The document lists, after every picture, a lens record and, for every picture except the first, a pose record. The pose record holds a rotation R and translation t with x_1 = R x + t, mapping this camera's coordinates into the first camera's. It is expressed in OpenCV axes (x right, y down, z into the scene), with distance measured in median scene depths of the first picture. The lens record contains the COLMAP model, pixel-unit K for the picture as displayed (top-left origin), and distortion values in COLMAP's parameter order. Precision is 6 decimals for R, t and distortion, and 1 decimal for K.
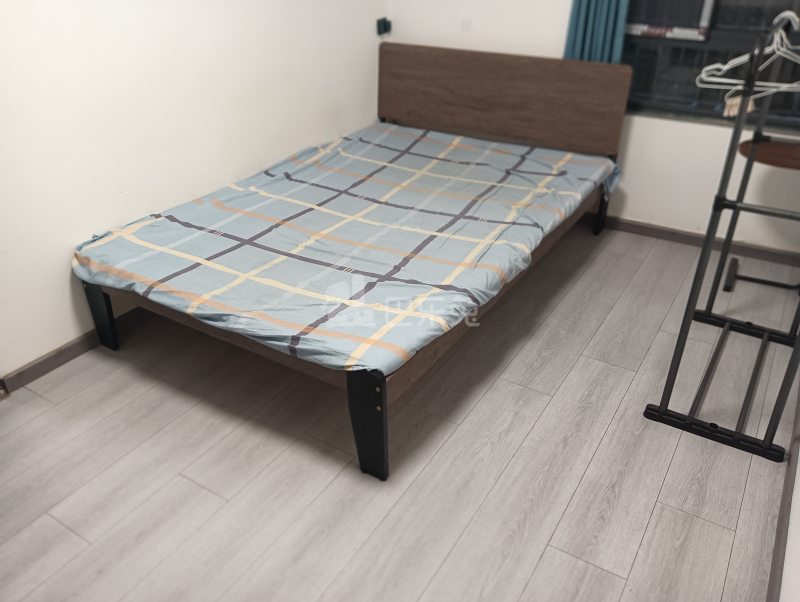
lens RADIAL K [[641.6, 0, 395.5], [0, 641.6, 303.2], [0, 0, 1]] dist [0.129779, -0.264225]
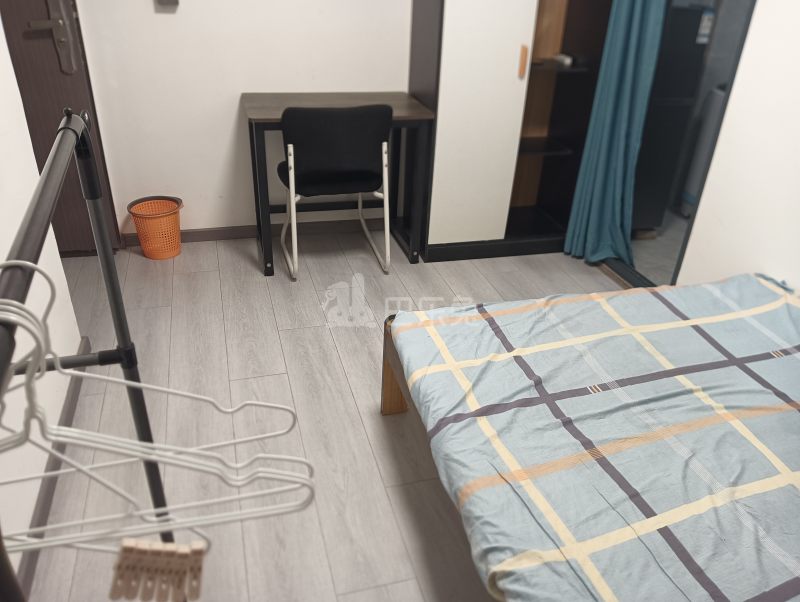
lens RADIAL K [[641.6, 0, 395.5], [0, 641.6, 303.2], [0, 0, 1]] dist [0.129779, -0.264225]
pose [[-0.669982, 0.353802, -0.652648, 0.391138], [-0.397351, 0.571700, 0.717824, -0.404867], [0.627086, 0.740259, -0.242445, 0.696305]]
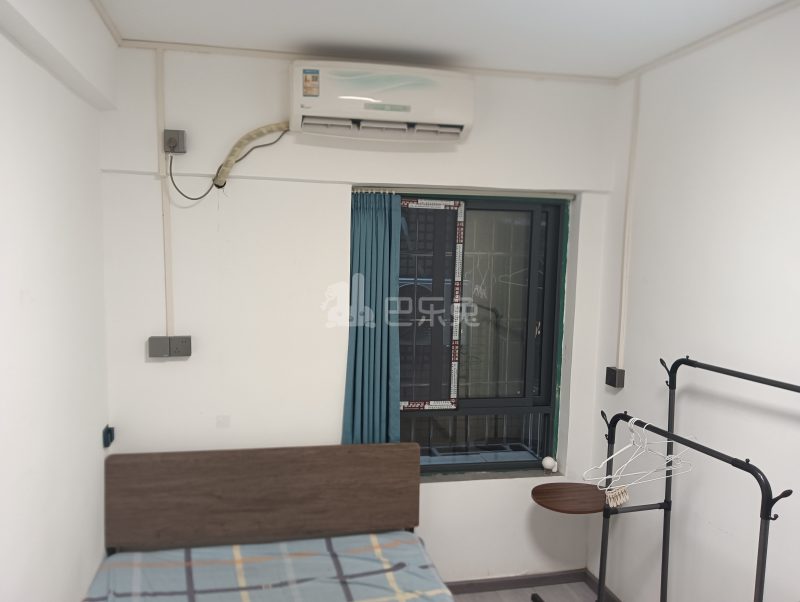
lens RADIAL K [[631.1, 0, 390.2], [0, 631.1, 315.6], [0, 0, 1]] dist [0.051503, -0.073580]
pose [[0.711843, -0.043191, 0.701009, -0.354646], [0.330722, 0.901137, -0.280311, -0.262560], [-0.619599, 0.431377, 0.655753, 0.256623]]
